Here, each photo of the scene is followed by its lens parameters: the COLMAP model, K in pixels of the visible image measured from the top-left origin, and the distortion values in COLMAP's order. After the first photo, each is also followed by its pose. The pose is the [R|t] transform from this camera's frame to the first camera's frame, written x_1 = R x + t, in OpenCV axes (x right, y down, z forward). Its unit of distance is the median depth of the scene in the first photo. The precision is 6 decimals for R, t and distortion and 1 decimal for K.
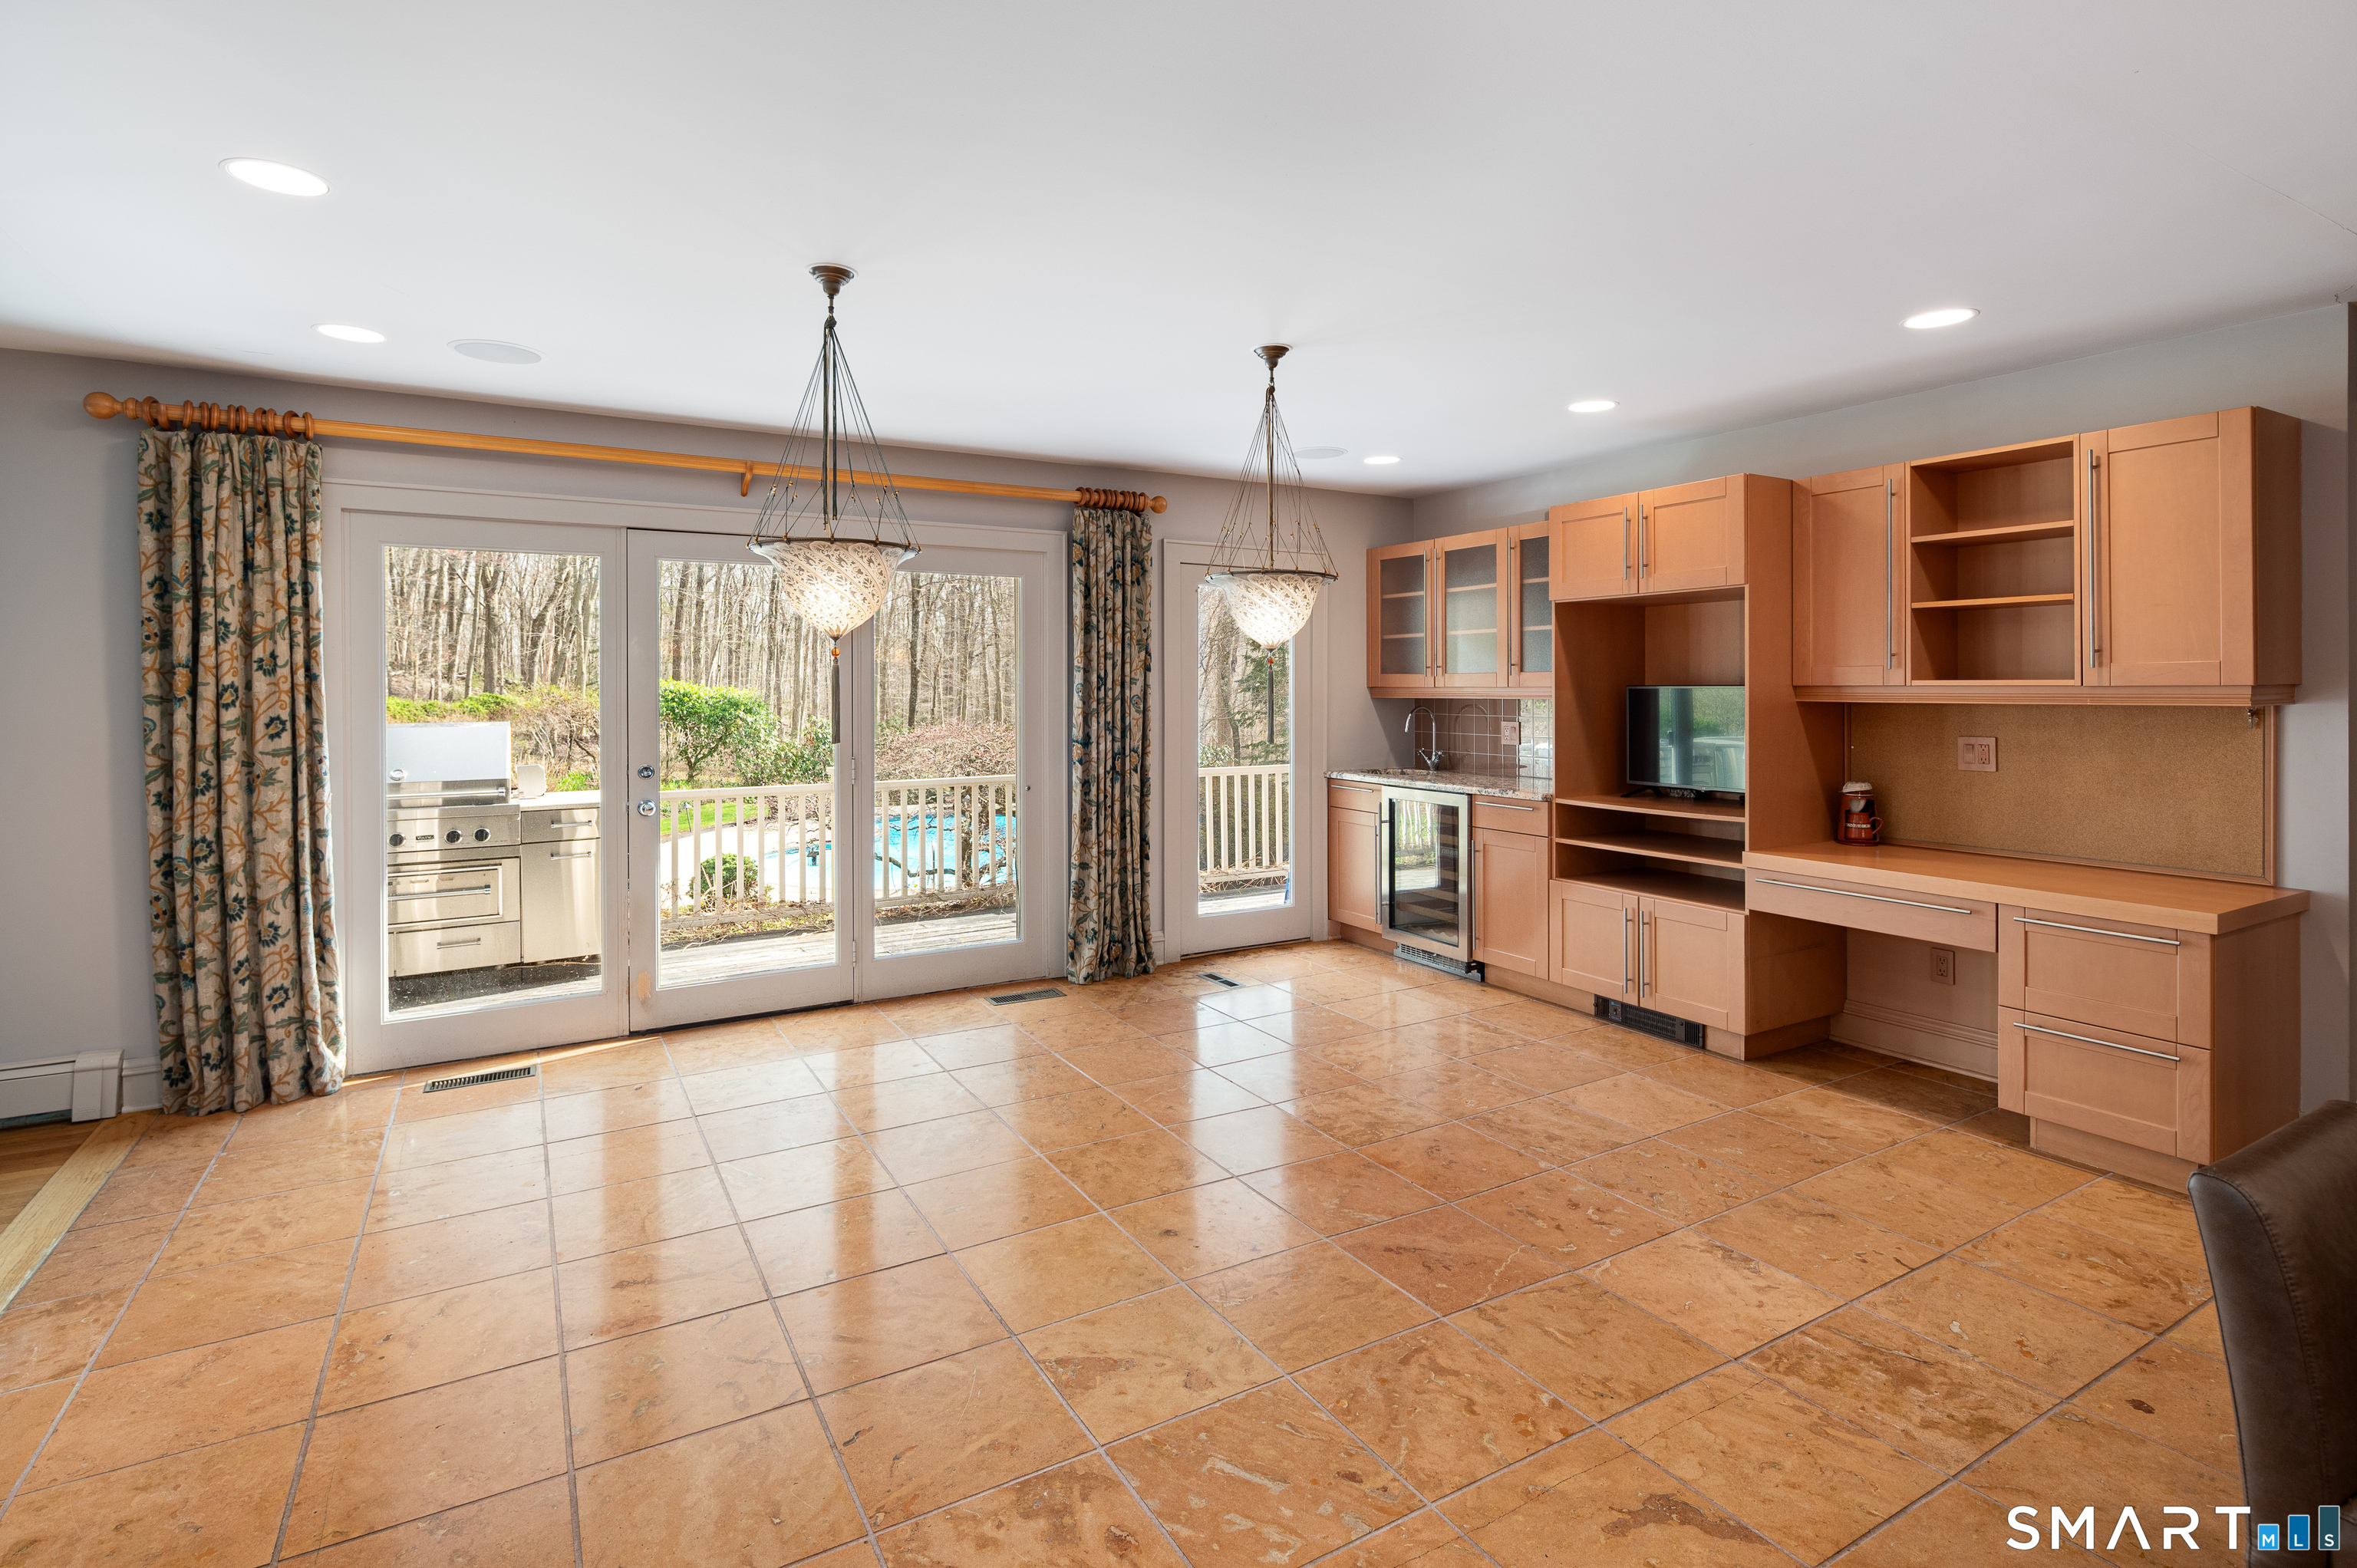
lens RADIAL K [[1159.4, 0, 1204.7], [0, 1159.4, 696.1], [0, 0, 1]] dist [0.008944, -0.003800]
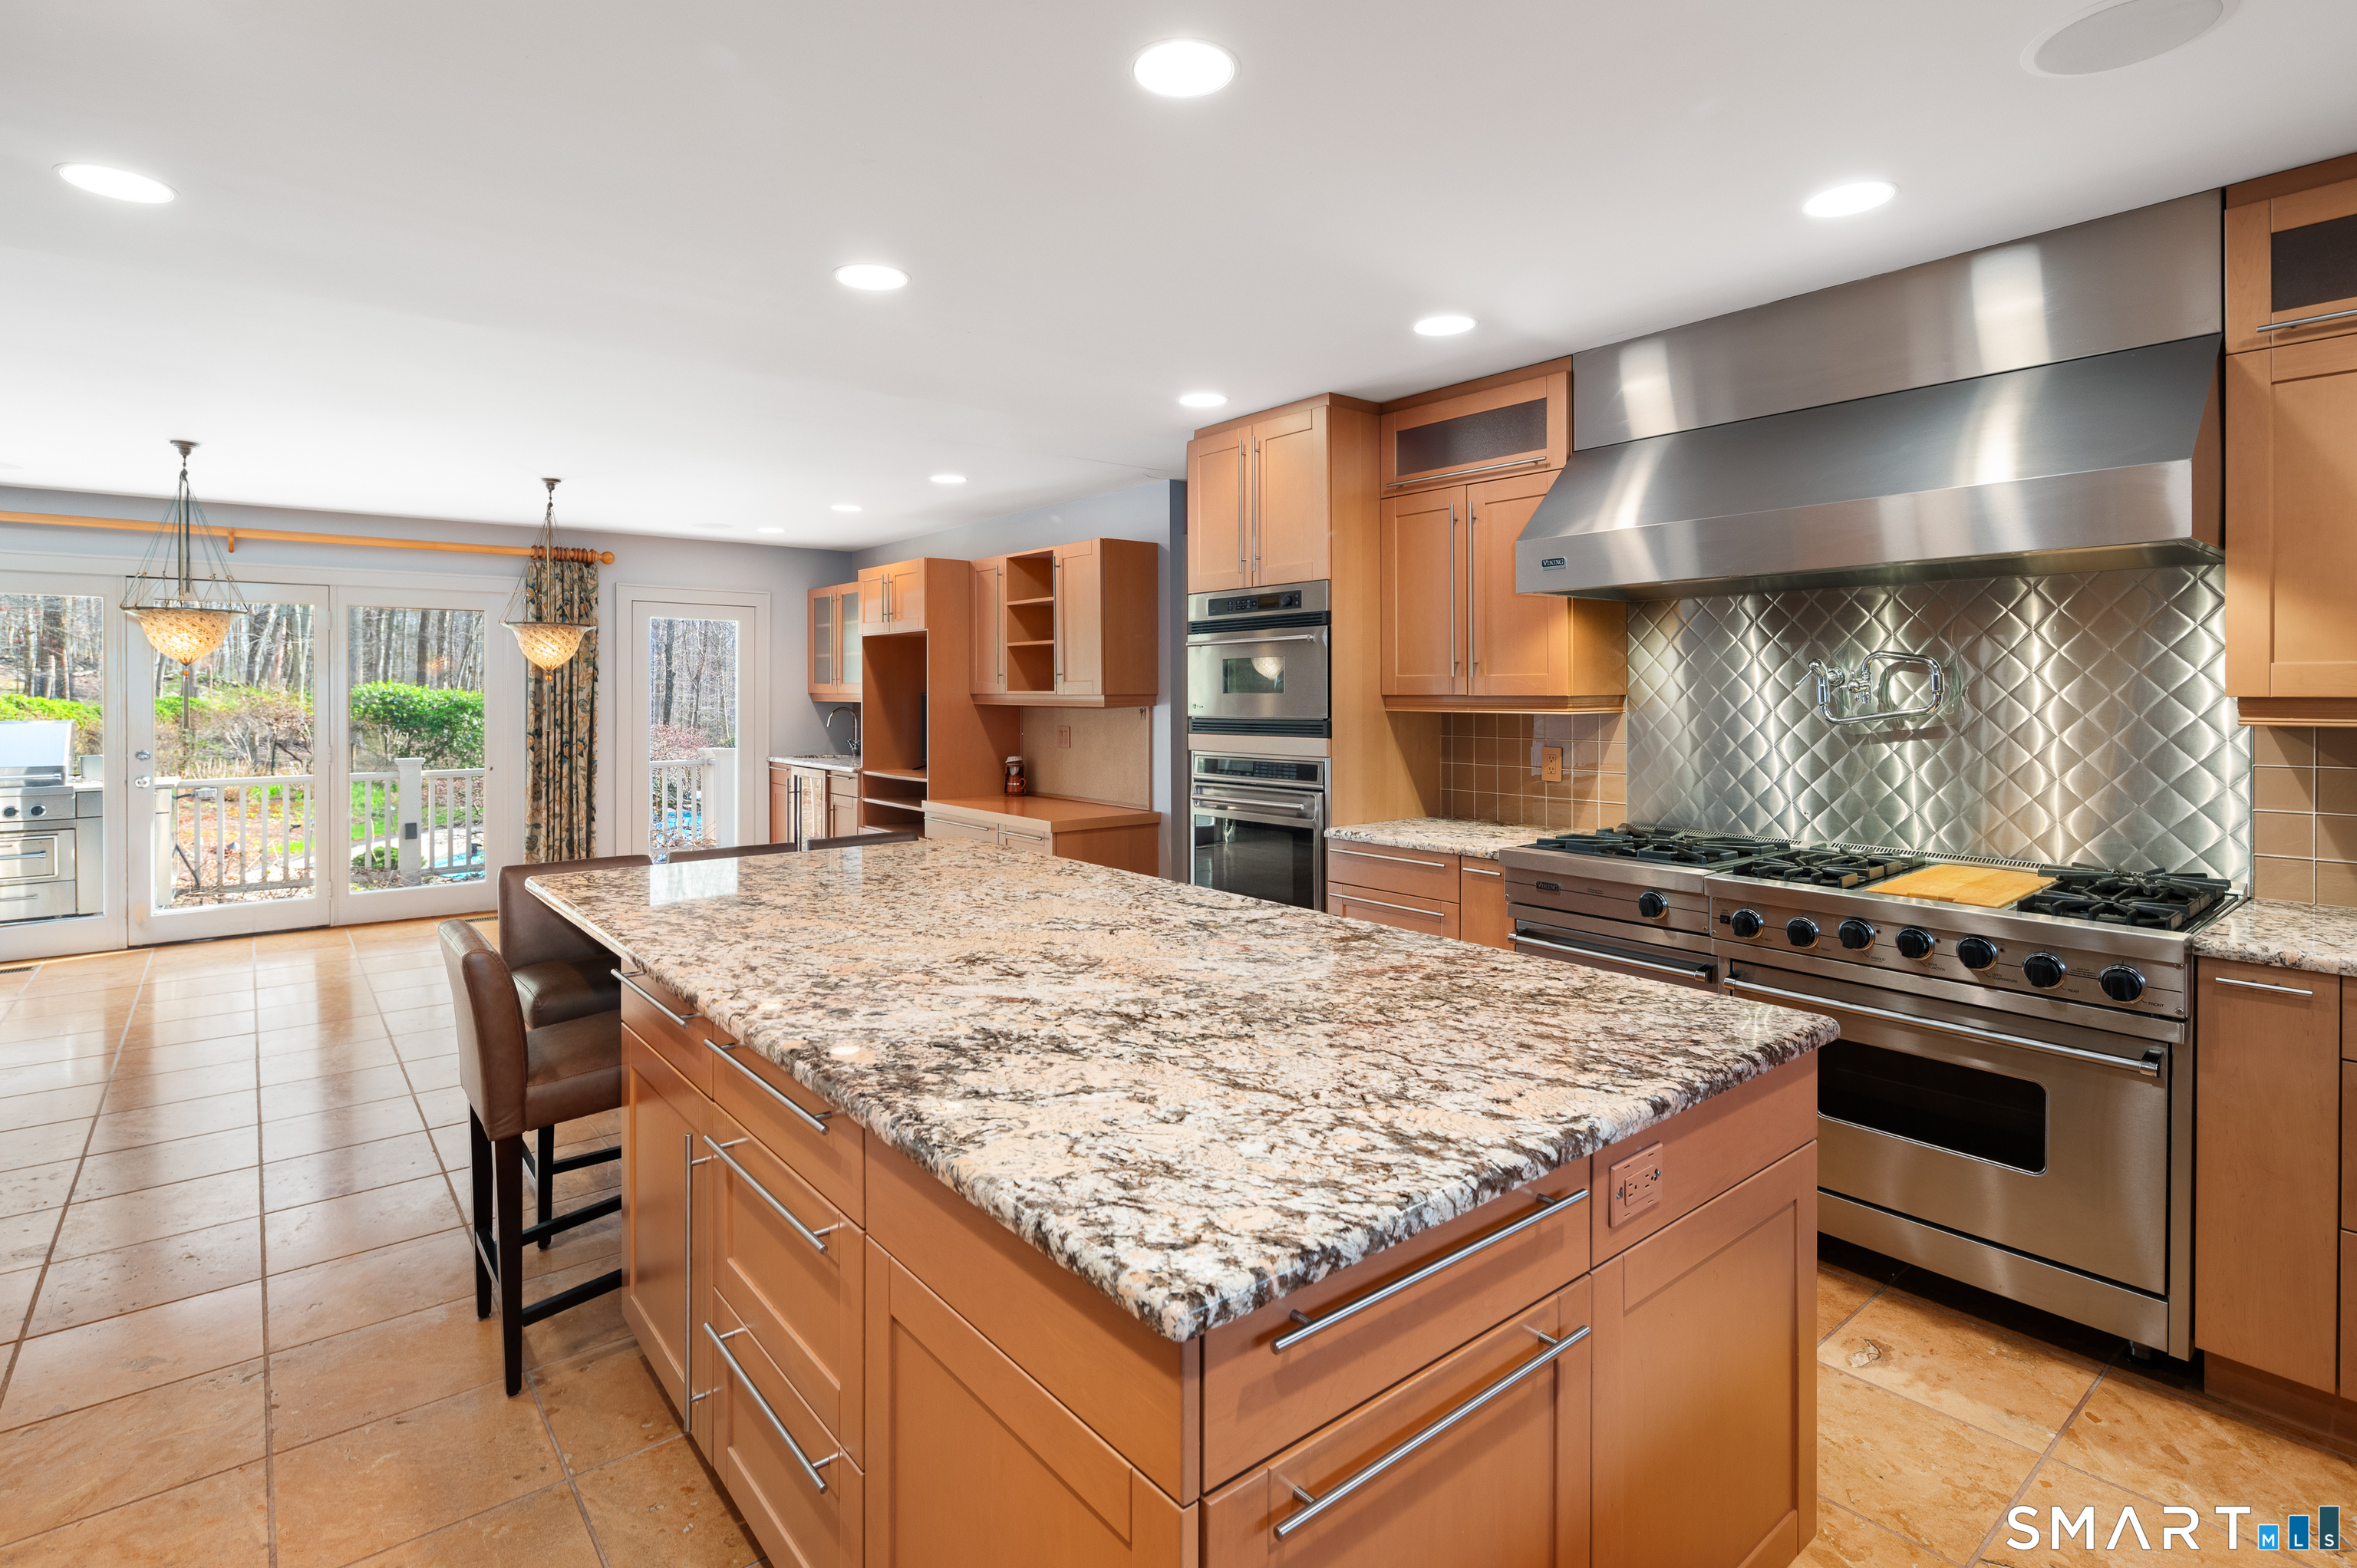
lens RADIAL K [[1159.4, 0, 1207.6], [0, 1159.4, 694.2], [0, 0, 1]] dist [0.008944, -0.003800]
pose [[0.989135, 0.002177, 0.146992, 0.464966], [-0.001496, 0.999988, -0.004739, -0.001566], [-0.147000, 0.004468, 0.989126, -0.450088]]
